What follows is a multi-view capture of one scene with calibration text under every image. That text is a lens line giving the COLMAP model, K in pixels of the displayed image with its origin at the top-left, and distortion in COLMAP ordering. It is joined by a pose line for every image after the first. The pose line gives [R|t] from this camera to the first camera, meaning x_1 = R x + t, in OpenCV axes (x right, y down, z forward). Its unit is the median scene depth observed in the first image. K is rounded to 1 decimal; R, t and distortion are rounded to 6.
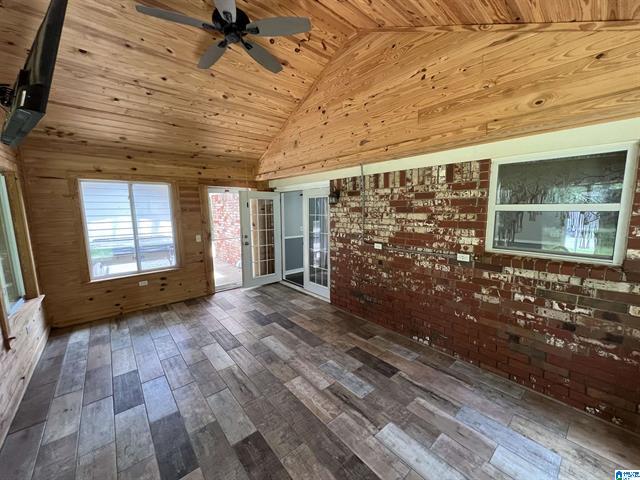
lens RADIAL K [[253.2, 0, 320.3], [0, 253.2, 240.7], [0, 0, 1]] dist [0.002461, 0.000359]
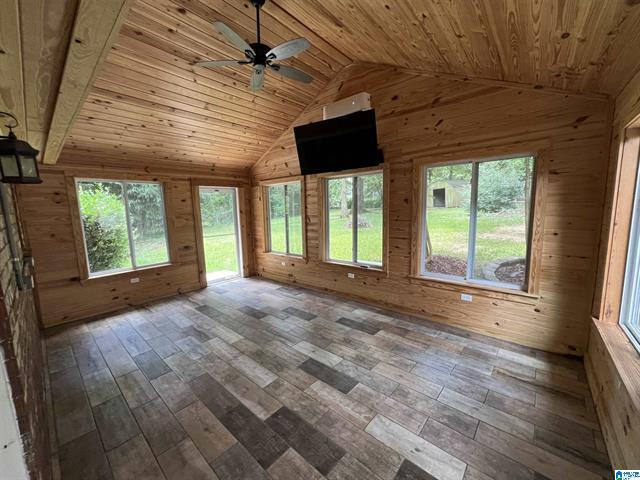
lens RADIAL K [[253.2, 0, 319.8], [0, 253.2, 239.5], [0, 0, 1]] dist [0.002461, 0.000359]
pose [[-0.988515, 0.054456, -0.140967, -0.314729], [0.016685, 0.966443, 0.256339, -0.211866], [0.150196, 0.251044, -0.956252, 1.852602]]
